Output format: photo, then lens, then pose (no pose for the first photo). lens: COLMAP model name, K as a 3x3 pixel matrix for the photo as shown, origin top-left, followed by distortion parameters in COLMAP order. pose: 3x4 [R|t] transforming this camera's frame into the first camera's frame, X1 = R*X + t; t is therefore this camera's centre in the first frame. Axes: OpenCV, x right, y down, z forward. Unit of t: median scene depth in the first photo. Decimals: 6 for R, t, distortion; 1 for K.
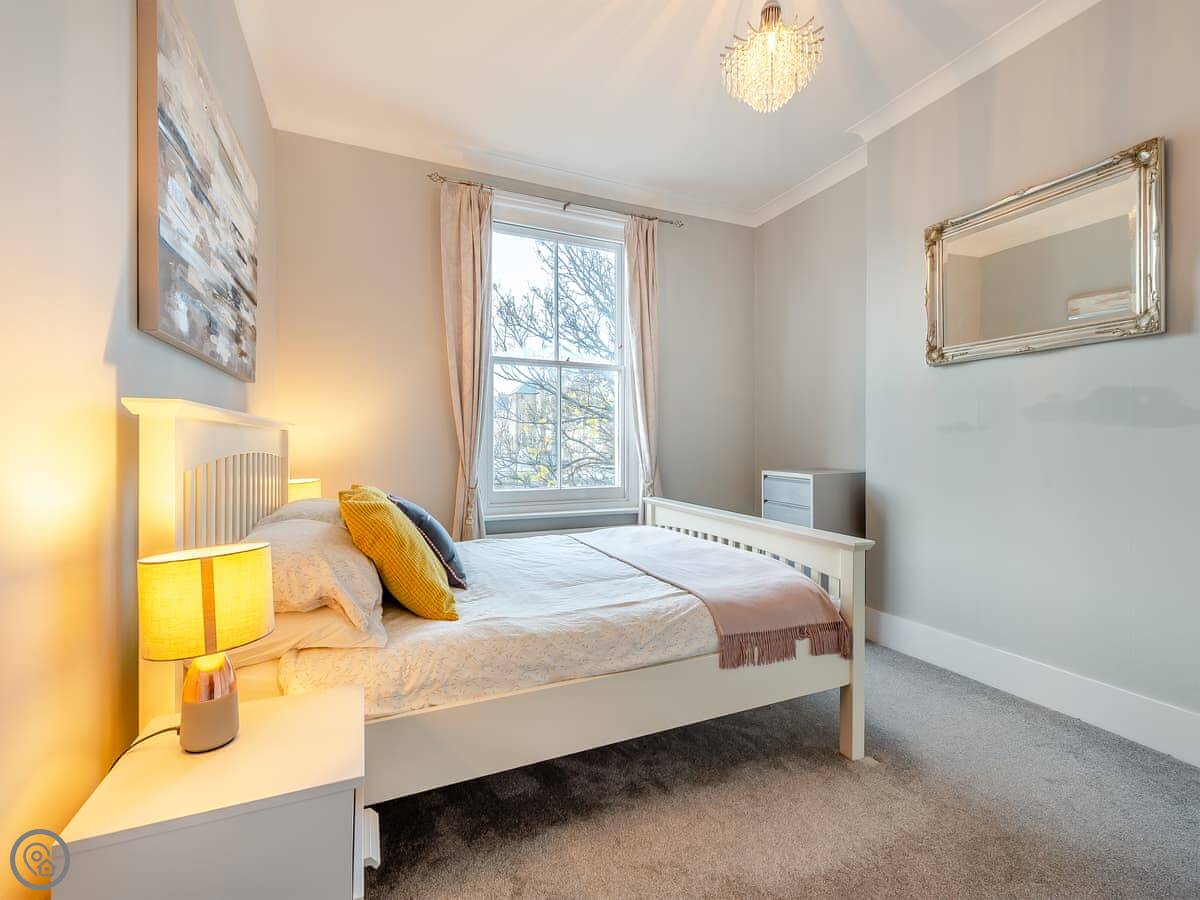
lens RADIAL K [[524.6, 0, 596.6], [0, 524.6, 444.4], [0, 0, 1]] dist [0.007154, -0.003031]
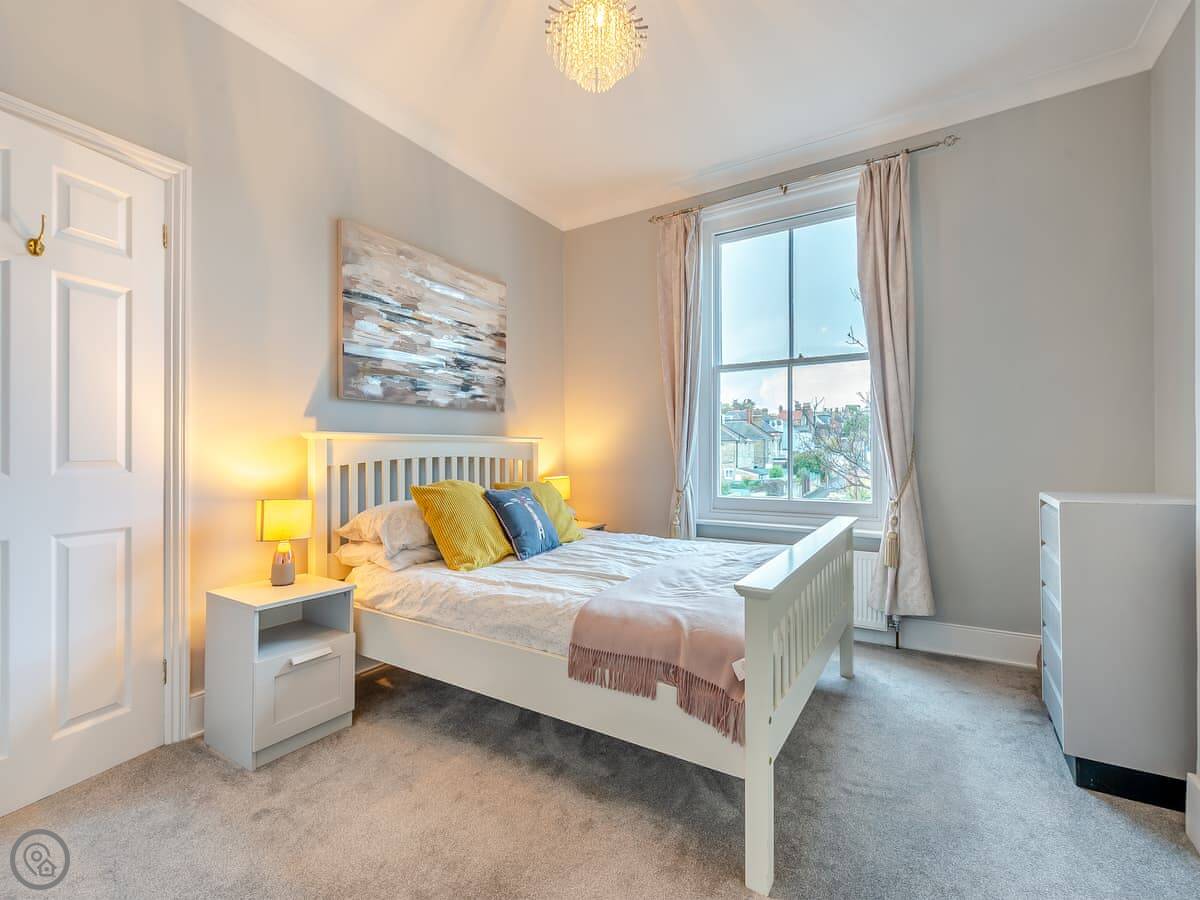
lens RADIAL K [[524.6, 0, 601.8], [0, 524.6, 449.2], [0, 0, 1]] dist [0.007154, -0.003031]
pose [[0.572260, -0.008463, -0.820029, 0.567702], [0.003077, 0.999962, -0.008173, 0.004065], [0.820067, 0.002153, 0.572264, 0.247919]]
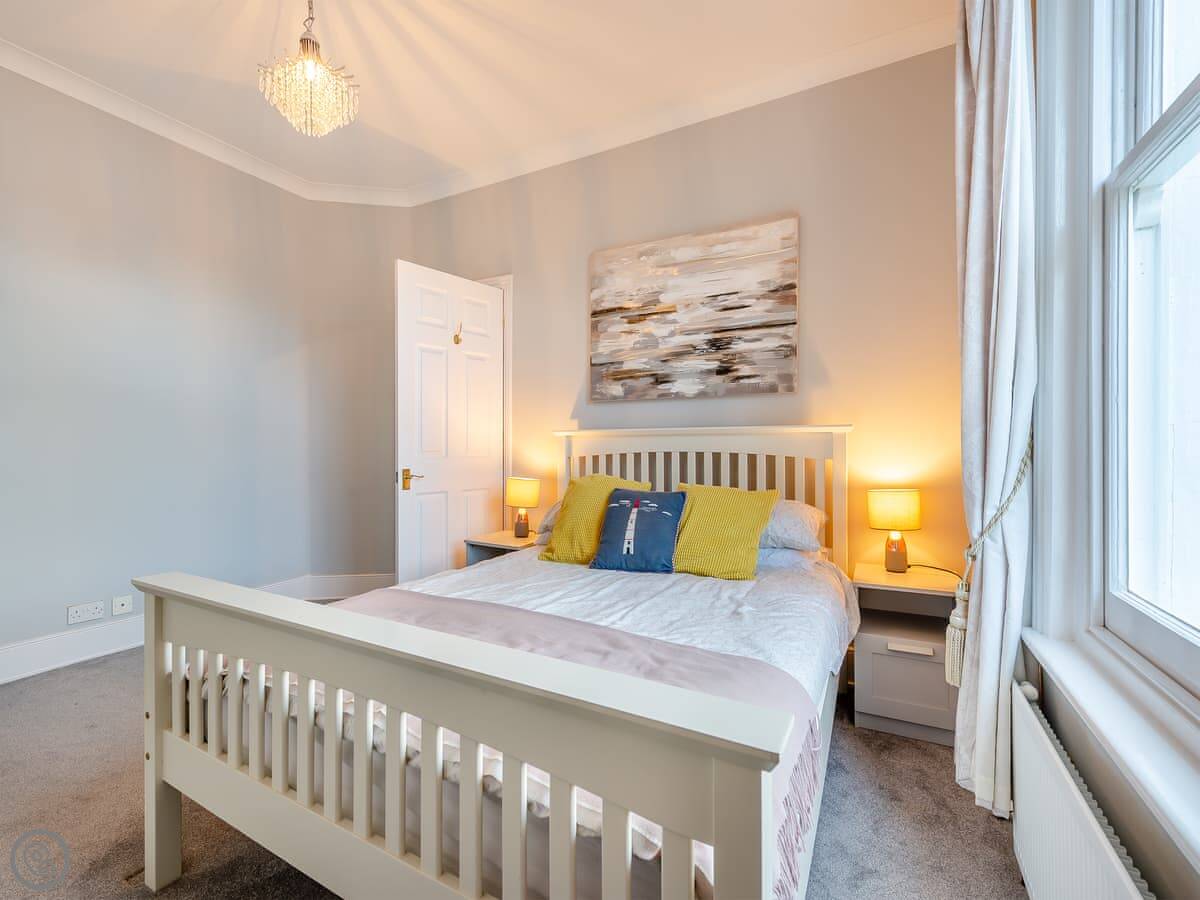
lens RADIAL K [[524.6, 0, 602.7], [0, 524.6, 449.5], [0, 0, 1]] dist [0.007154, -0.003031]
pose [[-0.781349, 0.022884, -0.623674, 0.282125], [0.007983, 0.999612, 0.026677, -0.018258], [0.624043, 0.015866, -0.781229, 1.172522]]
